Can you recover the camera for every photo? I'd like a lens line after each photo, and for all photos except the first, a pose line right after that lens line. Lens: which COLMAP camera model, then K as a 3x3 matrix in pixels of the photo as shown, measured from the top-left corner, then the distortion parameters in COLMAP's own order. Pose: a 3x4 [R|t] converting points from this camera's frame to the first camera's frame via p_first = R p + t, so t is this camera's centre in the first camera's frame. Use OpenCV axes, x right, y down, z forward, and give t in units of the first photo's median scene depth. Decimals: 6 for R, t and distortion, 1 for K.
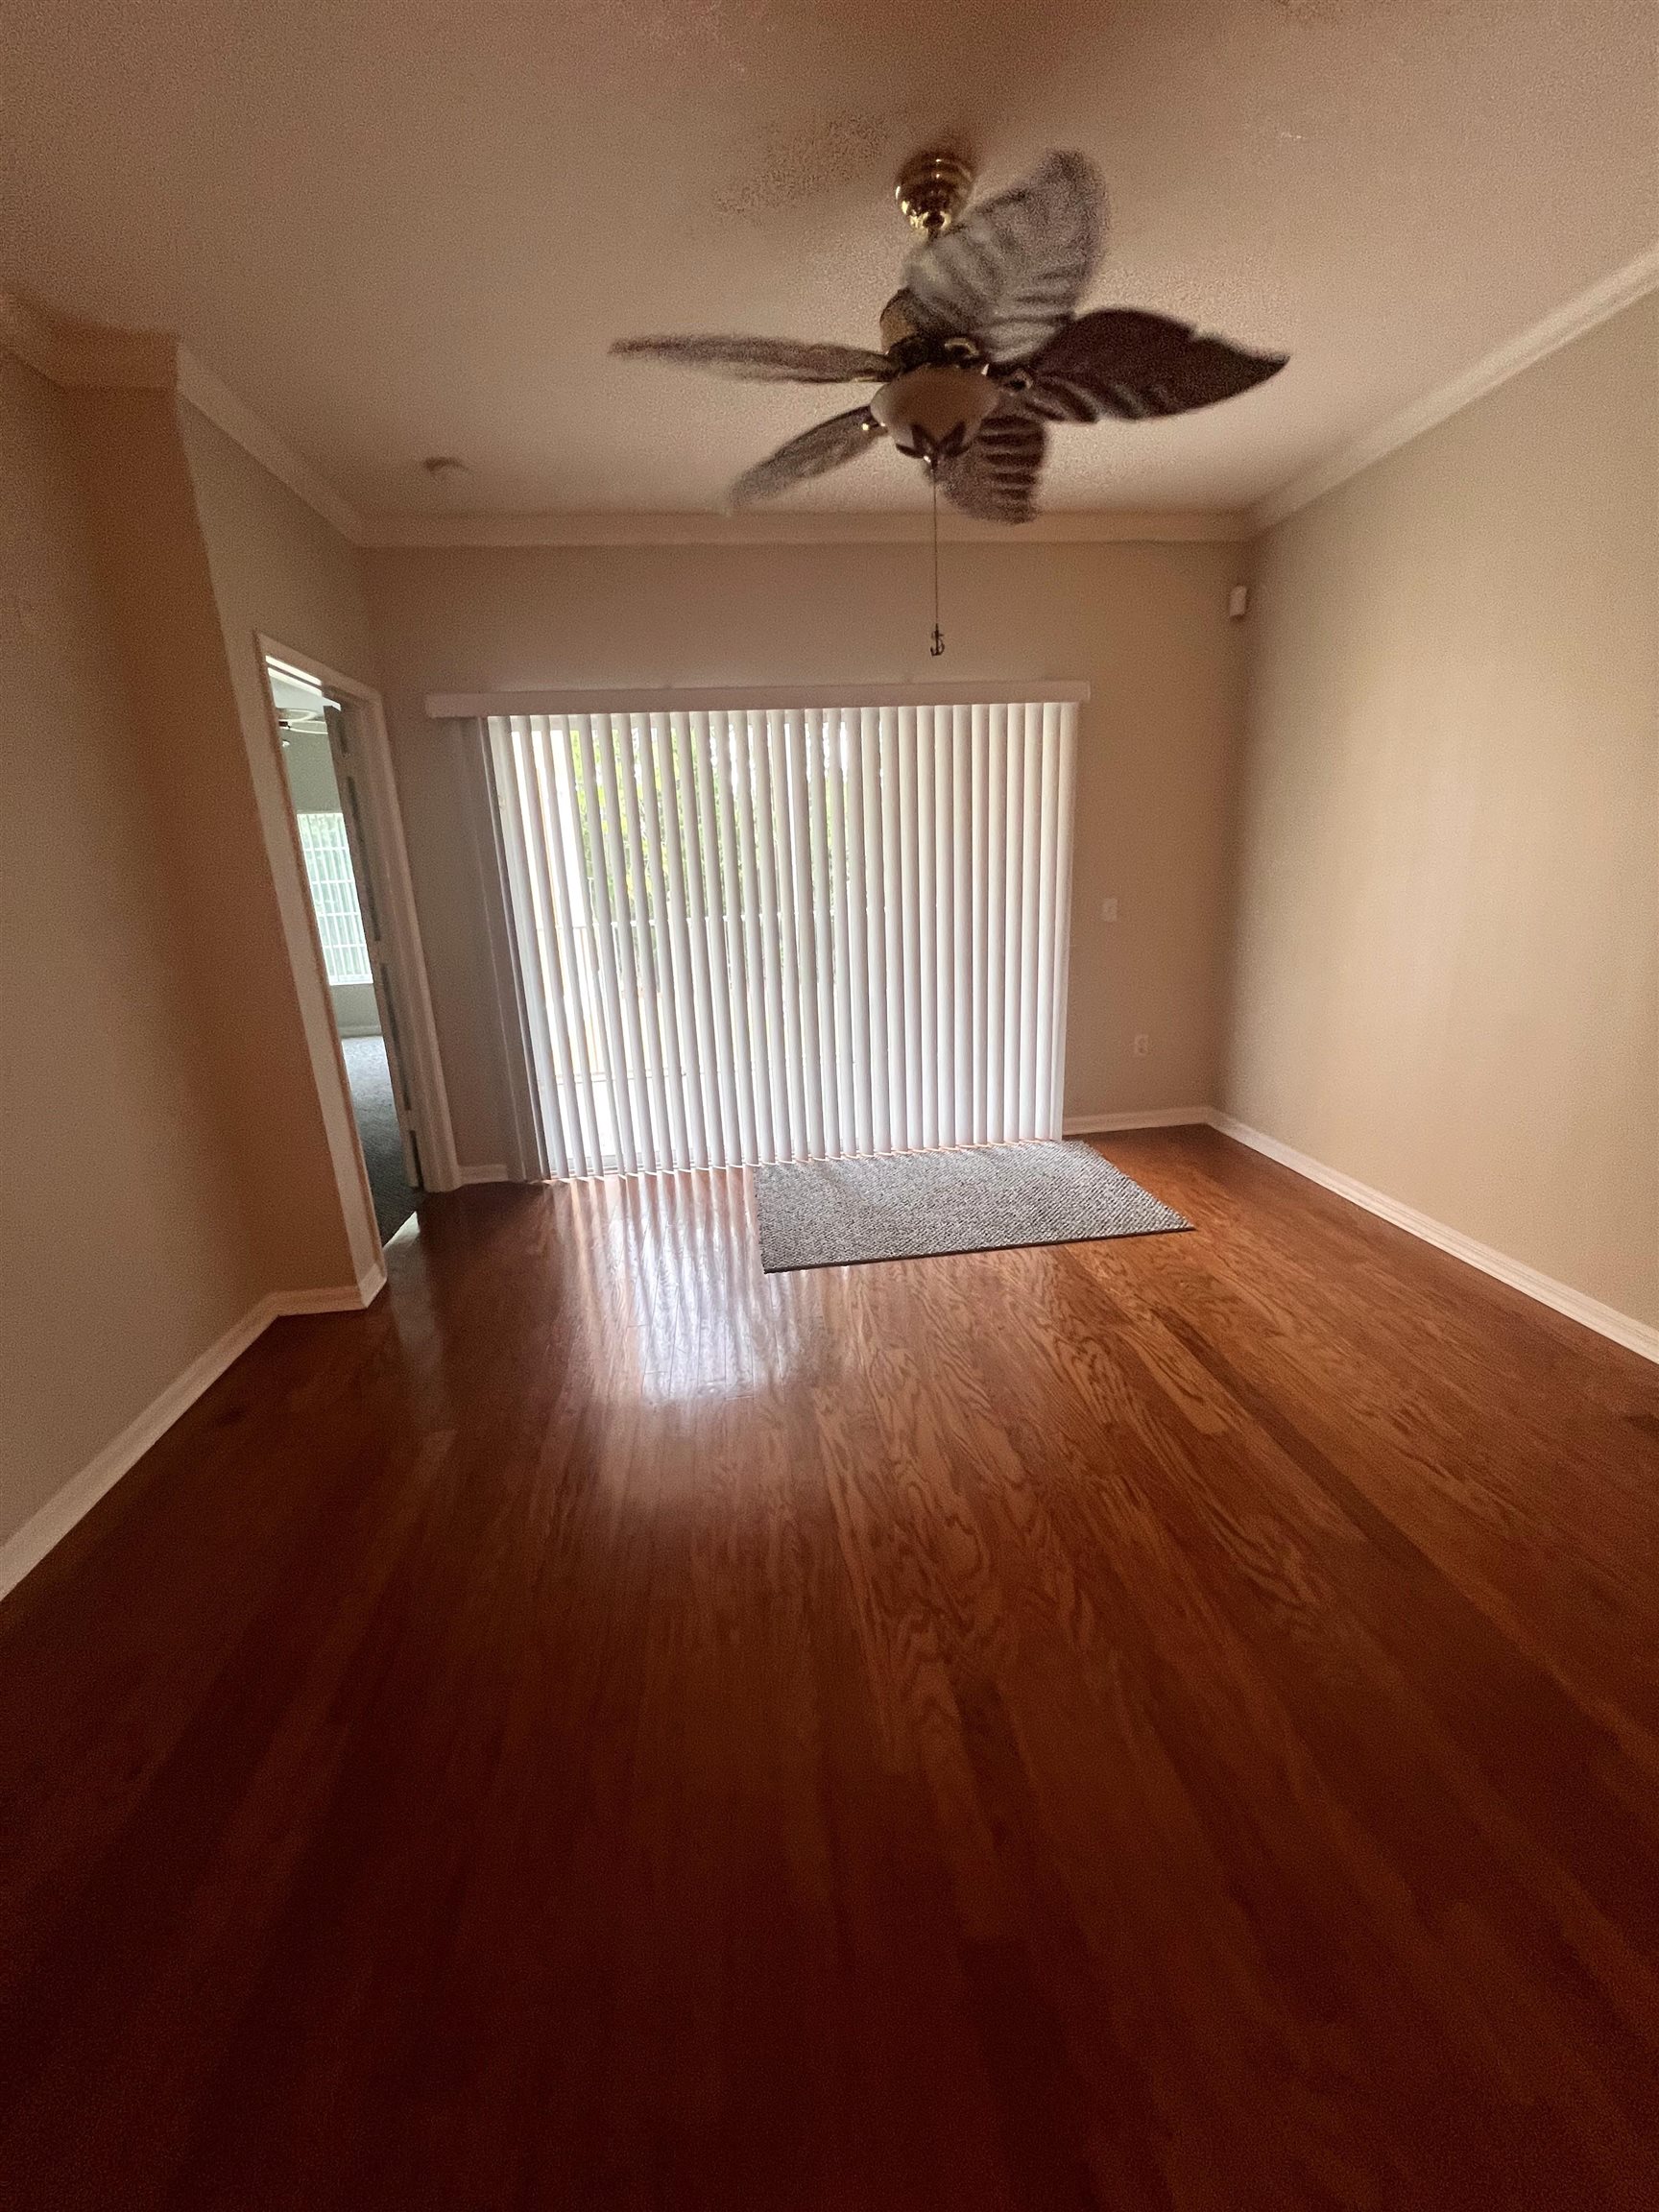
lens RADIAL K [[885.9, 0, 835.2], [0, 885.9, 1100.1], [0, 0, 1]] dist [-0.004115, 0.001374]
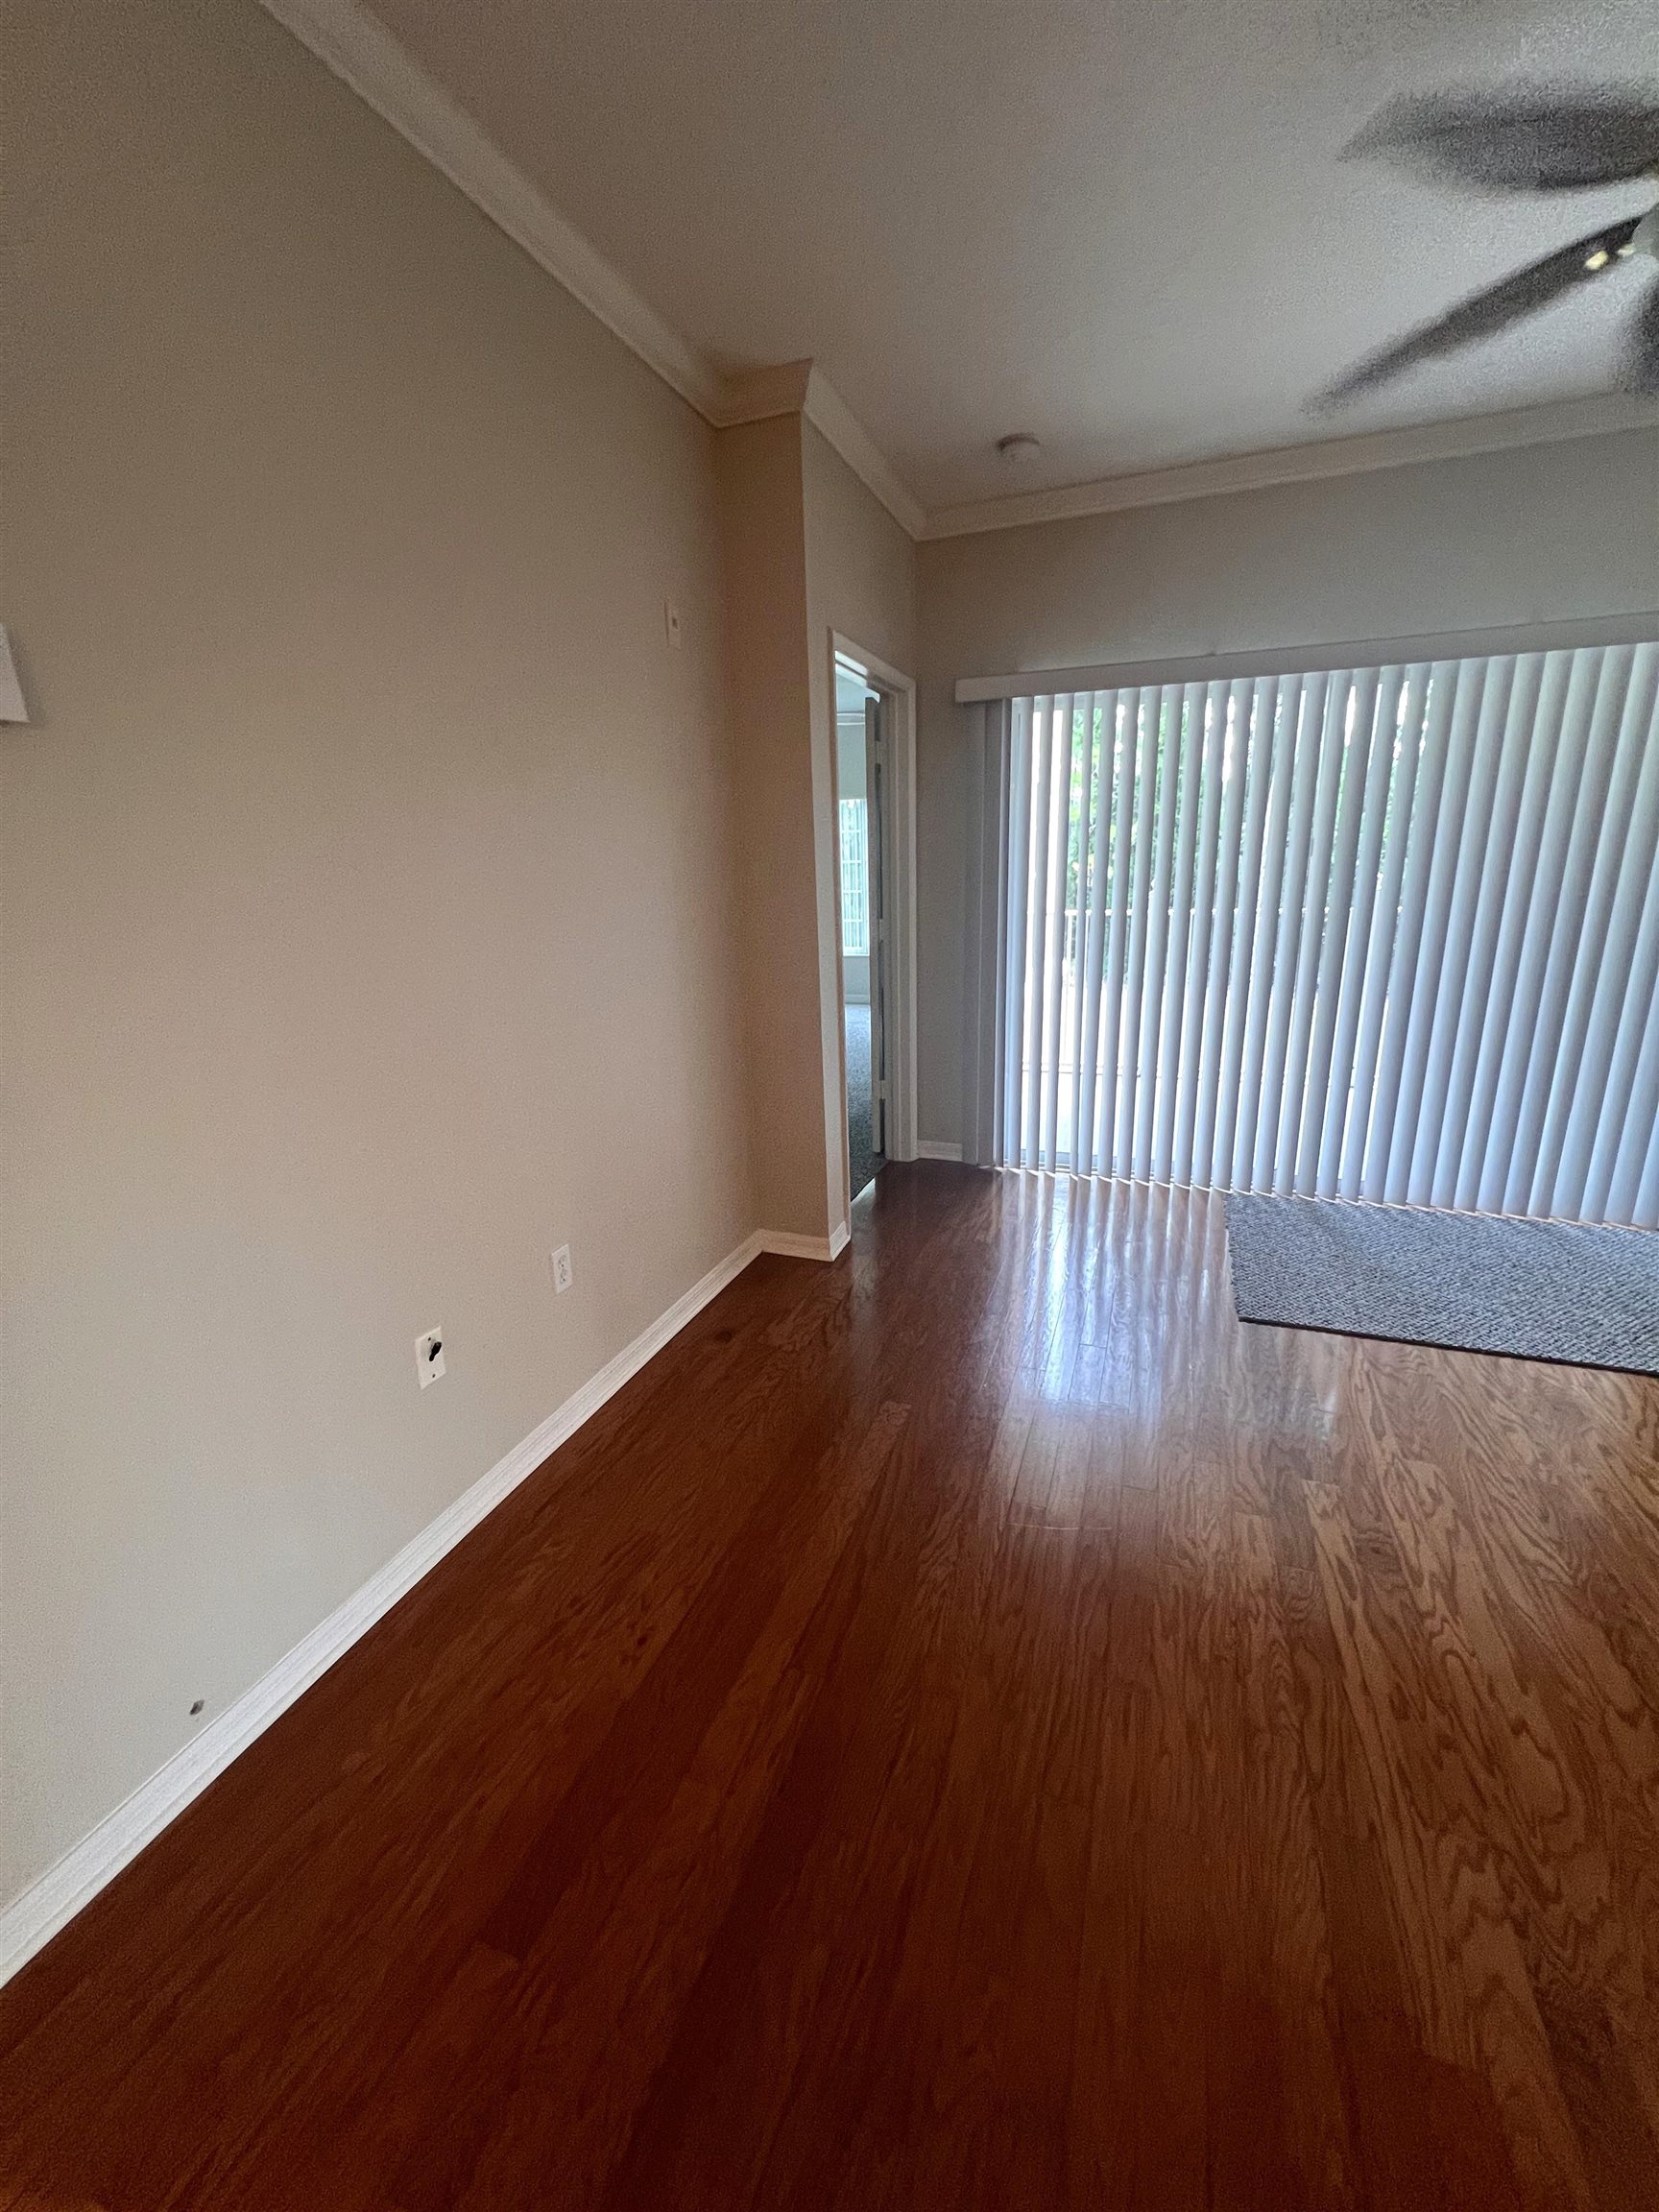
lens RADIAL K [[885.9, 0, 834.6], [0, 885.9, 1099.0], [0, 0, 1]] dist [-0.004115, 0.001374]
pose [[0.886685, 0.138952, -0.441001, -0.095937], [-0.132270, 0.990144, 0.046032, -0.011000], [0.443051, 0.017516, 0.896325, 0.041351]]
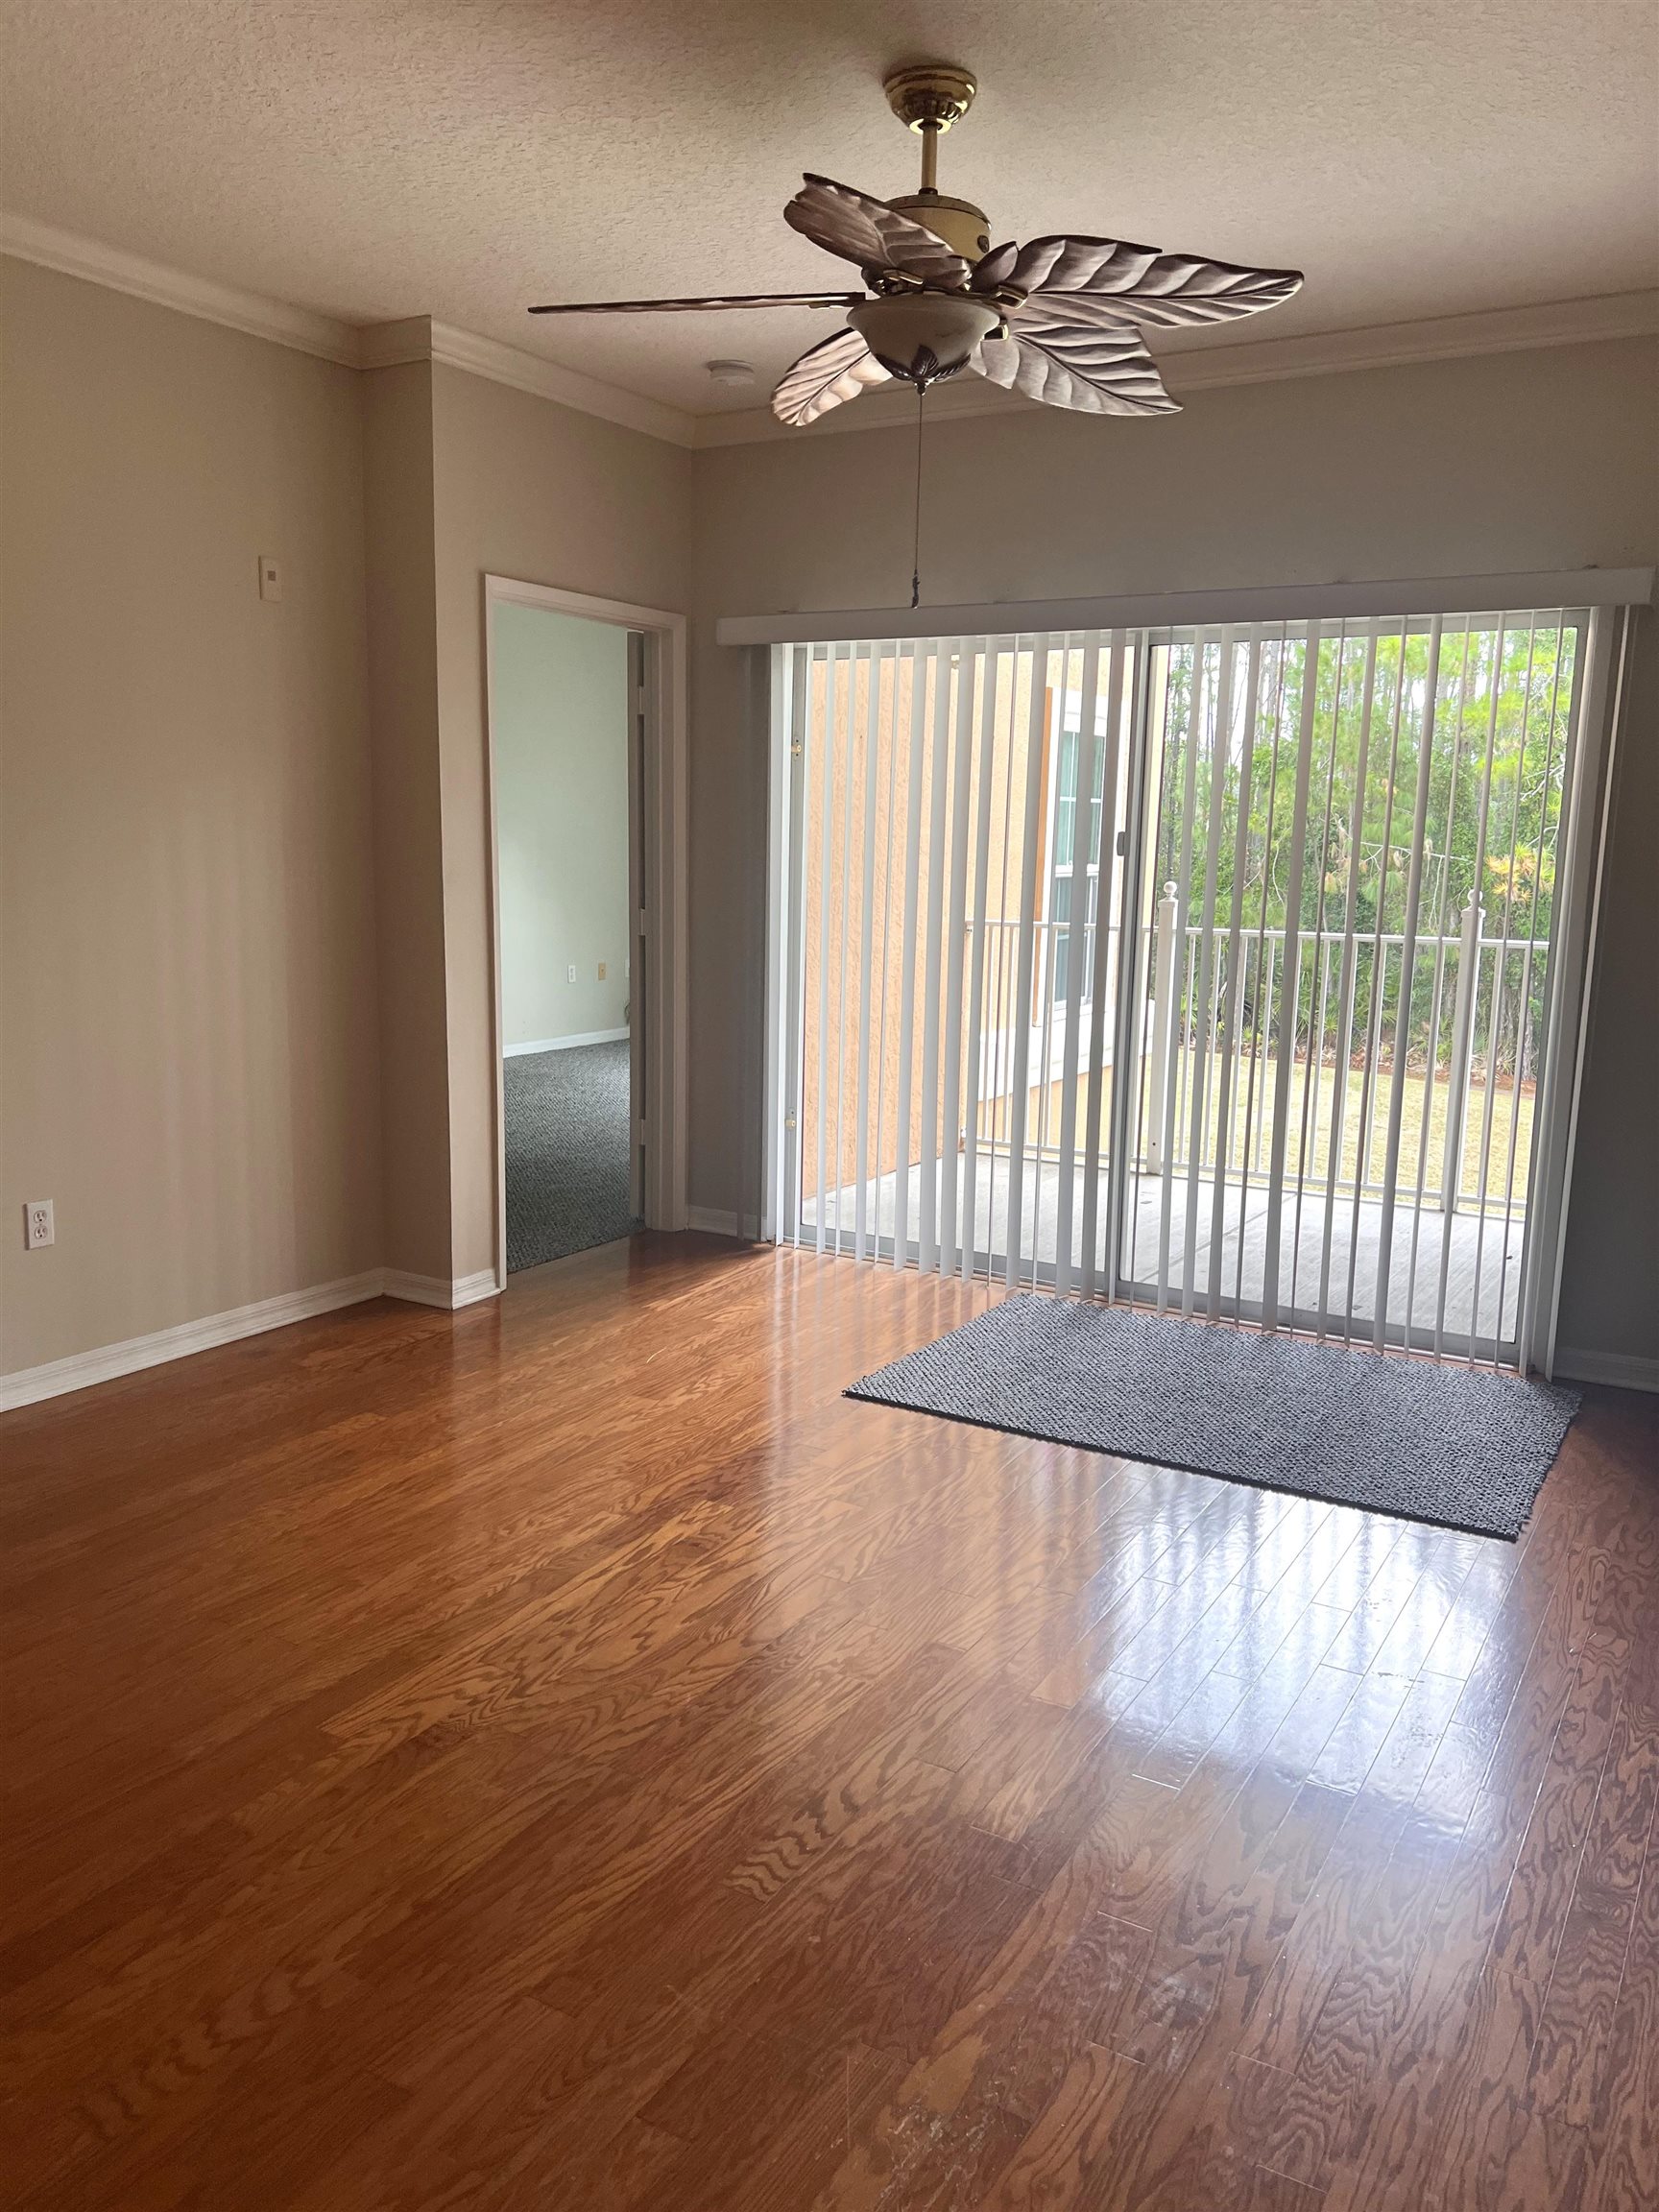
lens RADIAL K [[1660.3, 0, 844.6], [0, 1660.3, 1113.7], [0, 0, 1]] dist [0.048656, -0.062619]
pose [[0.790303, 0.161265, -0.591113, 0.842761], [-0.212792, 0.976932, -0.017975, -0.008754], [0.574578, 0.139990, 0.806389, -0.160985]]
